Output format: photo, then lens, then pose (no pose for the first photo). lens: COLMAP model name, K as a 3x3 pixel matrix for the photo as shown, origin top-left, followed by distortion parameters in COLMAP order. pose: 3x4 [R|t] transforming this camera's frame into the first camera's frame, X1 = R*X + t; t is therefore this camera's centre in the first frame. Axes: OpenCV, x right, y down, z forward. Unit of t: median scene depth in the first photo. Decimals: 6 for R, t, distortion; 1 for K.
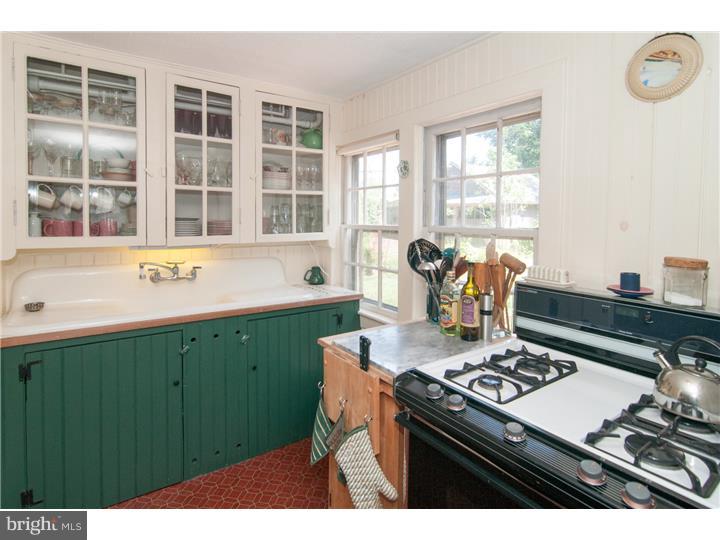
lens RADIAL K [[378.4, 0, 360.7], [0, 378.4, 224.2], [0, 0, 1]] dist [0.002703, 0.000720]
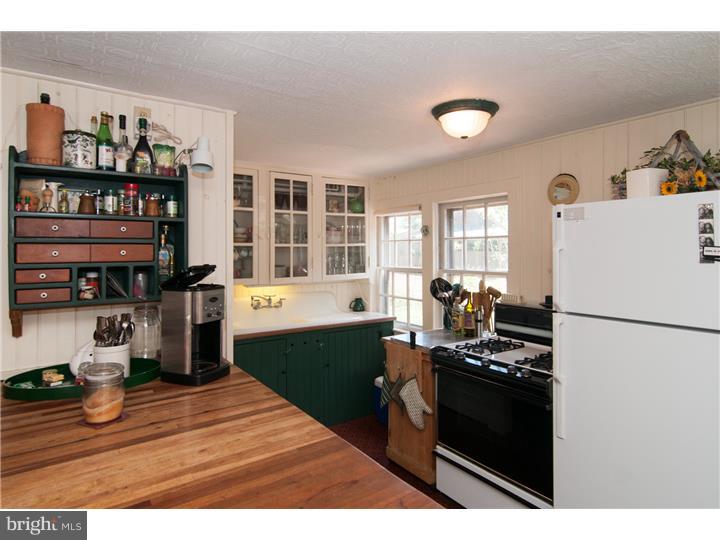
lens RADIAL K [[418.0, 0, 352.0], [0, 418.0, 245.3], [0, 0, 1]] dist [-0.001690, 0.000045]
pose [[0.999777, -0.014604, -0.015264, -0.154859], [0.014224, 0.999593, -0.024714, -0.052794], [0.015619, 0.024491, 0.999578, -0.671098]]
